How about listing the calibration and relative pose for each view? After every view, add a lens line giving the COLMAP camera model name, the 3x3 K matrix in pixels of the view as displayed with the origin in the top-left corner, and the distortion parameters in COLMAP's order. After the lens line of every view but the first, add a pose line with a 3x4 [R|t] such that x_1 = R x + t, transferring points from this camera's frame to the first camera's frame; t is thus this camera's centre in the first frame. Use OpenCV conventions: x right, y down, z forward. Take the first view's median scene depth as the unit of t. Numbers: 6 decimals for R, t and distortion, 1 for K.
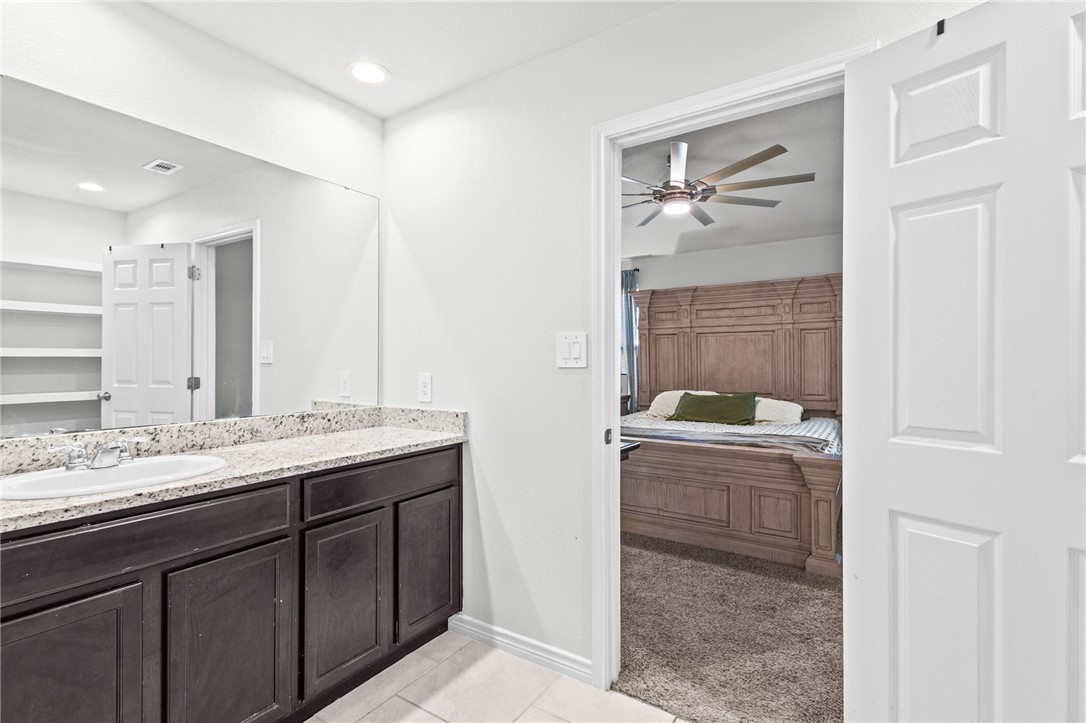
lens RADIAL K [[504.5, 0, 538.8], [0, 504.5, 360.9], [0, 0, 1]] dist [-0.002900, 0.000635]
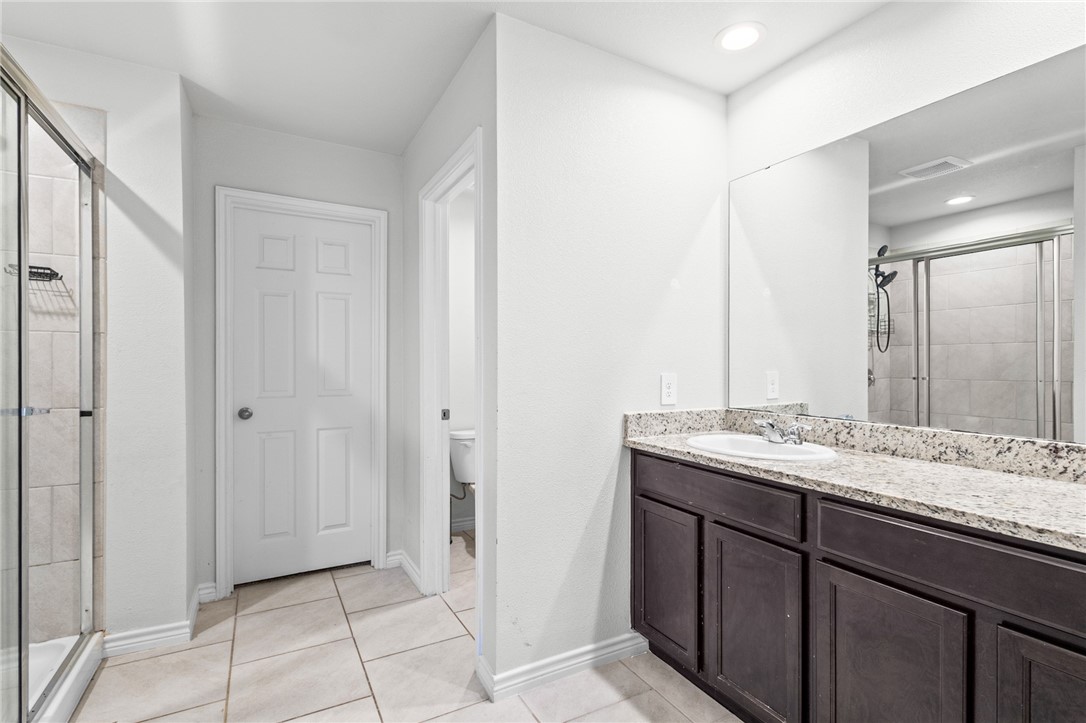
lens RADIAL K [[504.5, 0, 543.4], [0, 504.5, 360.5], [0, 0, 1]] dist [-0.002900, 0.000635]
pose [[-0.462943, -0.001054, -0.886387, 0.412634], [0.000325, 0.999999, -0.001358, 0.003557], [0.886388, -0.000917, -0.462943, 0.806627]]
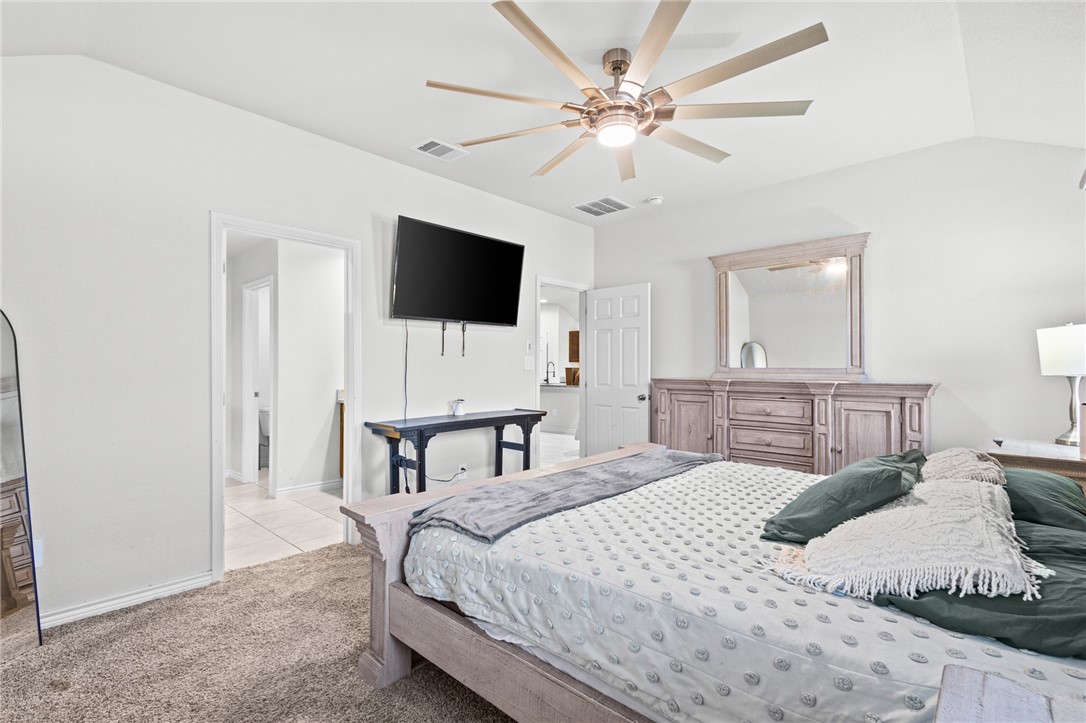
lens RADIAL K [[504.5, 0, 539.6], [0, 504.5, 362.1], [0, 0, 1]] dist [-0.002900, 0.000635]
pose [[-0.160607, -0.010250, -0.986965, 1.823652], [-0.000436, 0.999947, -0.010314, -0.004267], [0.987018, -0.001226, -0.160603, 1.930267]]
